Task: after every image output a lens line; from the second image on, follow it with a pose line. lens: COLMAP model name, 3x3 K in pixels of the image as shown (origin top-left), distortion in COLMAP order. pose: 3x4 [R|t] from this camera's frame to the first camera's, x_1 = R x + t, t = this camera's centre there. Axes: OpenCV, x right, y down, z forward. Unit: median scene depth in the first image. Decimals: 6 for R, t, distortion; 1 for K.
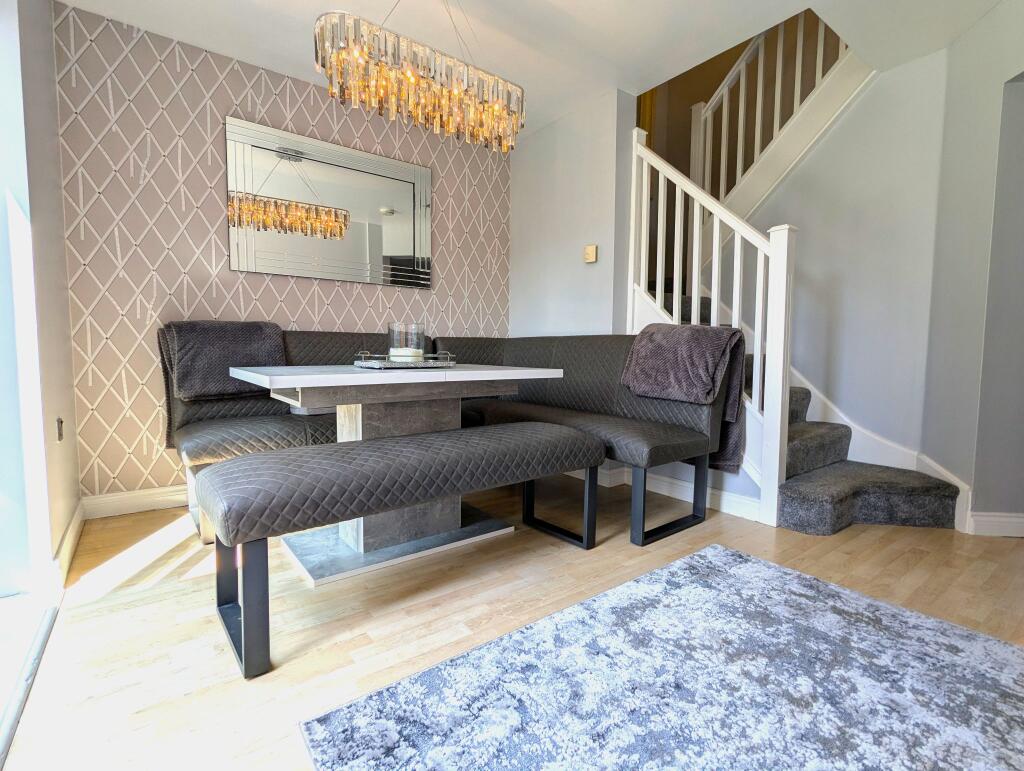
lens RADIAL K [[481.1, 0, 507.5], [0, 481.1, 389.1], [0, 0, 1]] dist [0.003690, 0.000742]
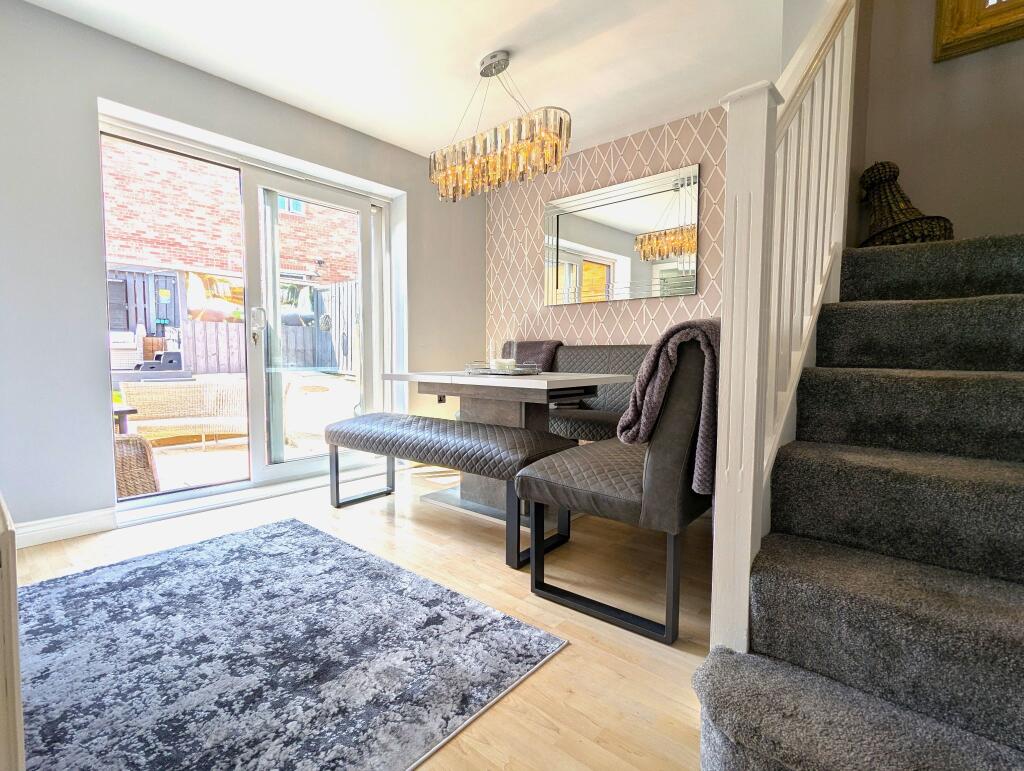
lens RADIAL K [[481.1, 0, 504.7], [0, 481.1, 385.4], [0, 0, 1]] dist [0.003690, 0.000742]
pose [[0.219043, 0.047426, -0.974562, 1.945982], [-0.082129, 0.996170, 0.030018, -0.098206], [0.972253, 0.073465, 0.222099, 1.359329]]
